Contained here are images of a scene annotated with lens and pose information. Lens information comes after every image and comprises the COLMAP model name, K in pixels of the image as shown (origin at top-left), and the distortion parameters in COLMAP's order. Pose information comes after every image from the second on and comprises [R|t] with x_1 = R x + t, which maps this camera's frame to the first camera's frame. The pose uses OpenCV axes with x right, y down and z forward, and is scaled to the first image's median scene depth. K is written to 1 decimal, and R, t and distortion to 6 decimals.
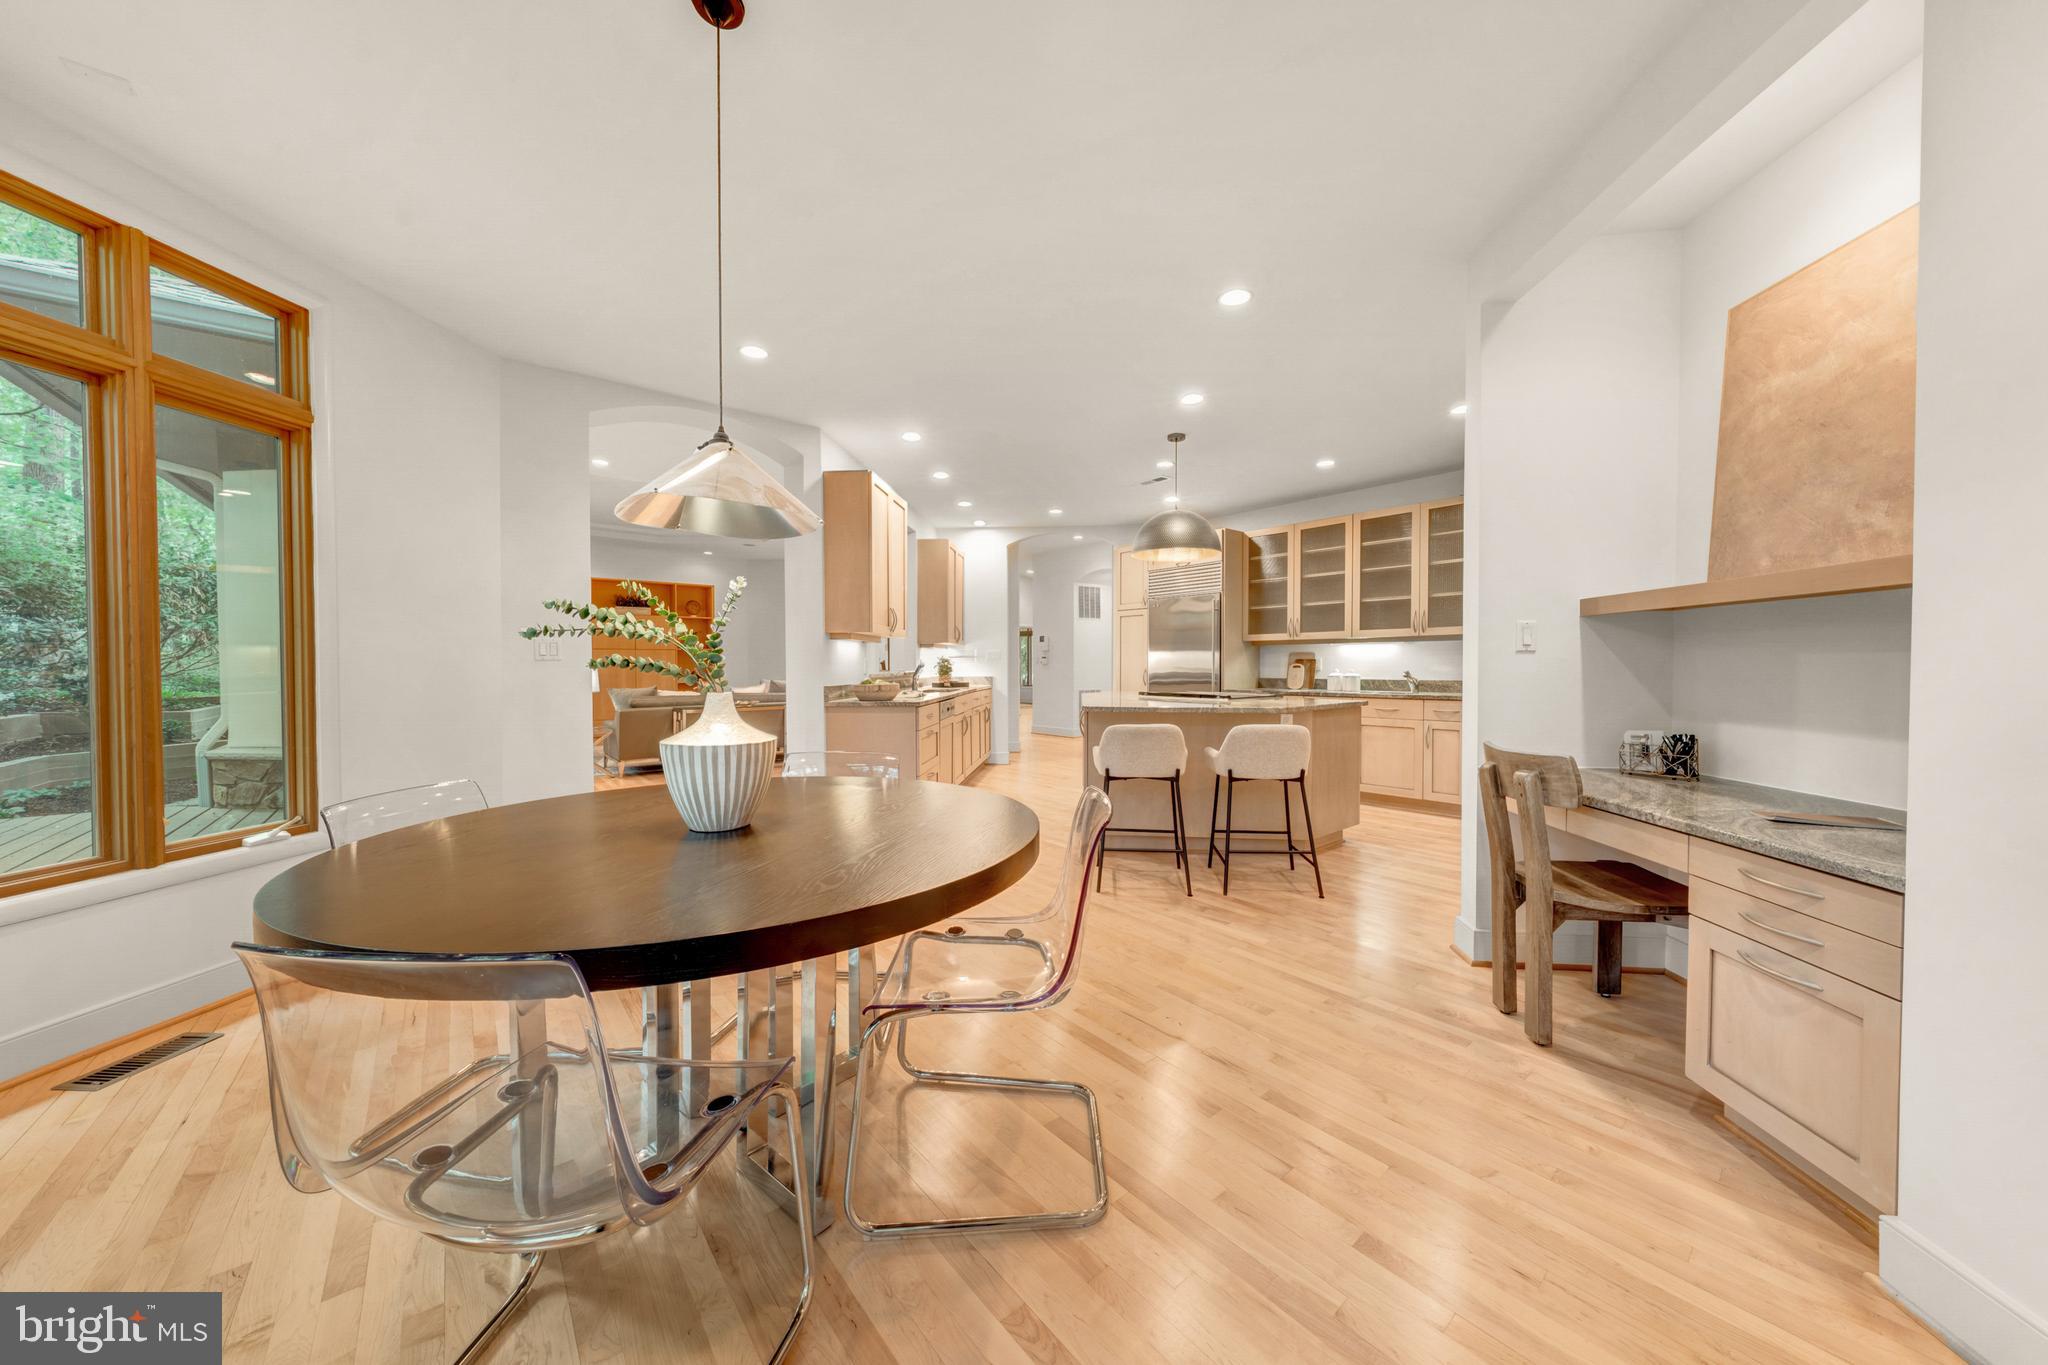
lens RADIAL K [[673.9, 0, 1035.1], [0, 673.9, 670.9], [0, 0, 1]] dist [0.000260, 0.000001]
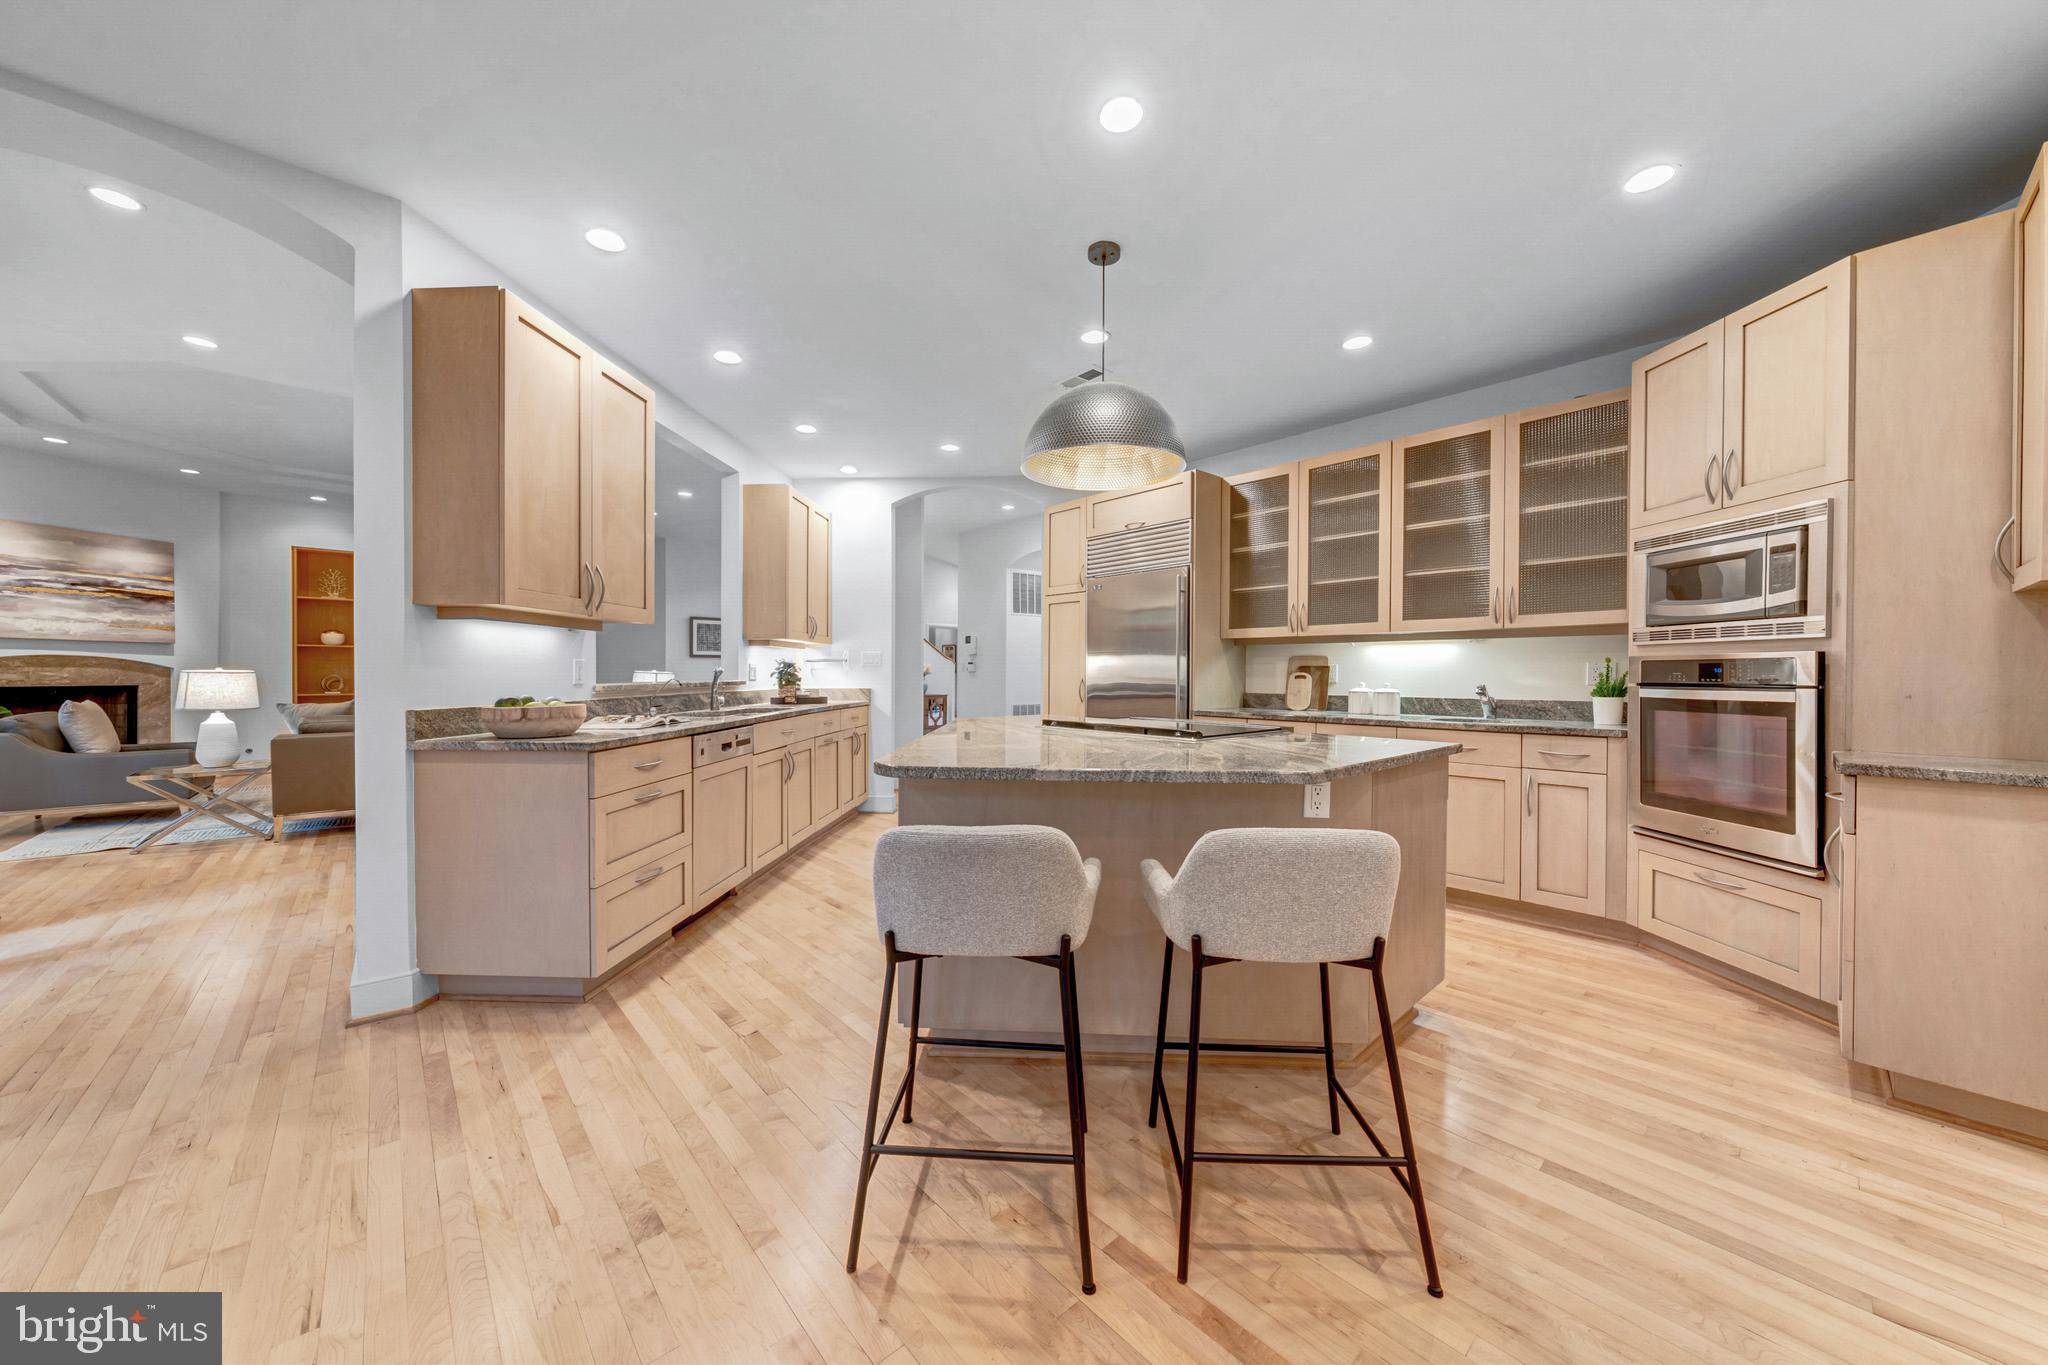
lens RADIAL K [[704.6, 0, 1024.5], [0, 704.6, 673.0], [0, 0, 1]] dist [-0.000781, -0.000055]
pose [[0.999470, 0.006297, 0.031949, 0.096926], [-0.006023, 0.999944, -0.008685, -0.002577], [-0.032002, 0.008488, 0.999452, 0.328148]]
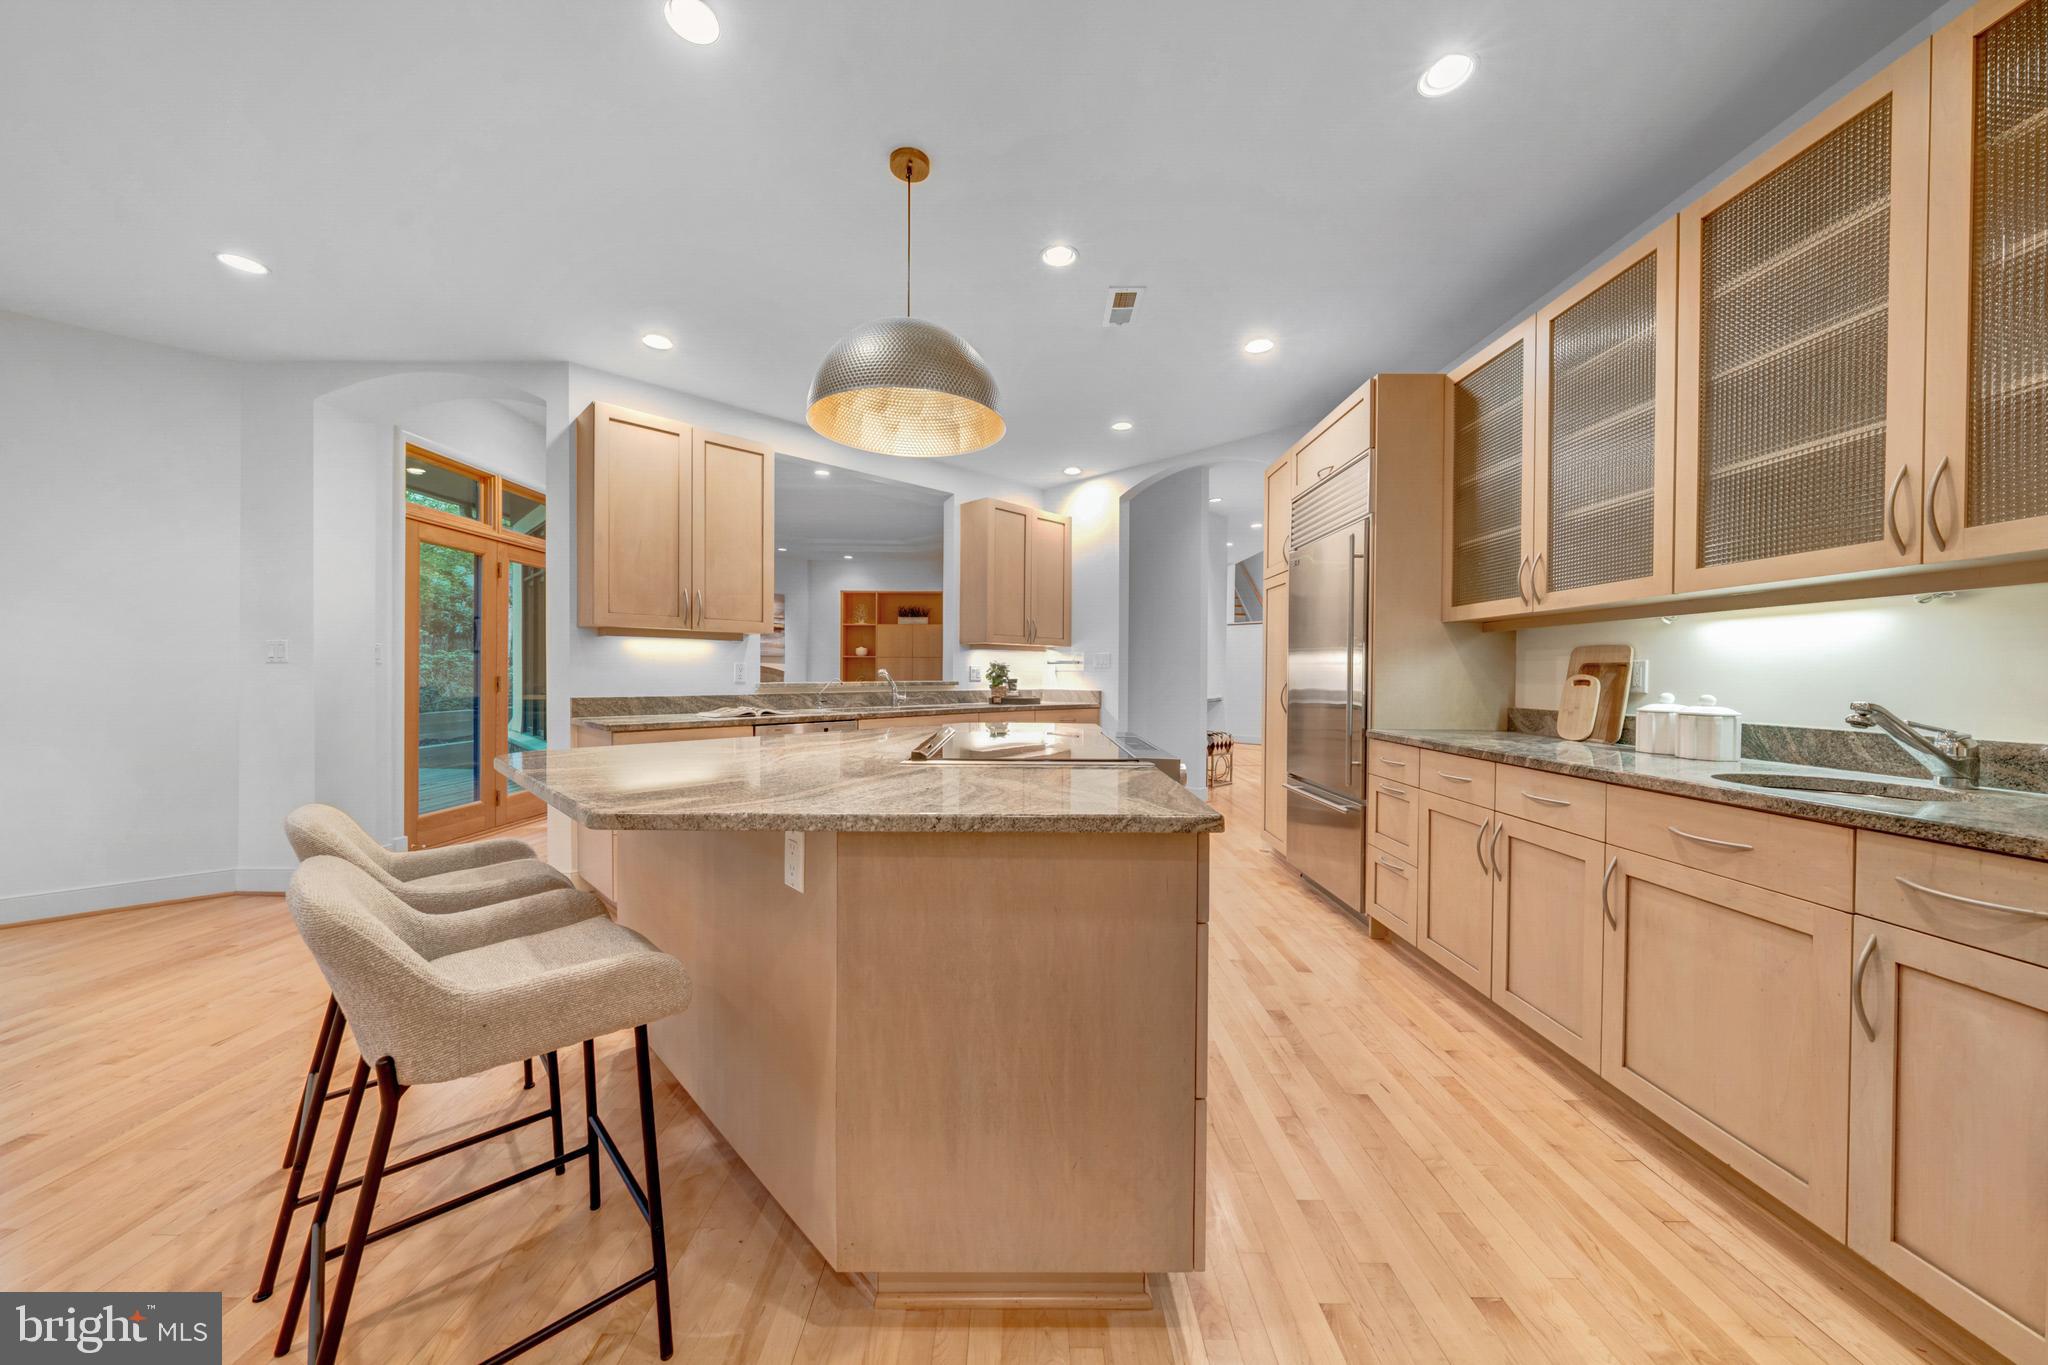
lens RADIAL K [[693.4, 0, 1025.6], [0, 693.4, 676.1], [0, 0, 1]] dist [0.000544, -0.000007]
pose [[0.764174, 0.008948, -0.644948, 0.432027], [-0.012995, 0.999914, -0.001525, -0.005473], [0.644879, 0.009547, 0.764225, 0.527205]]
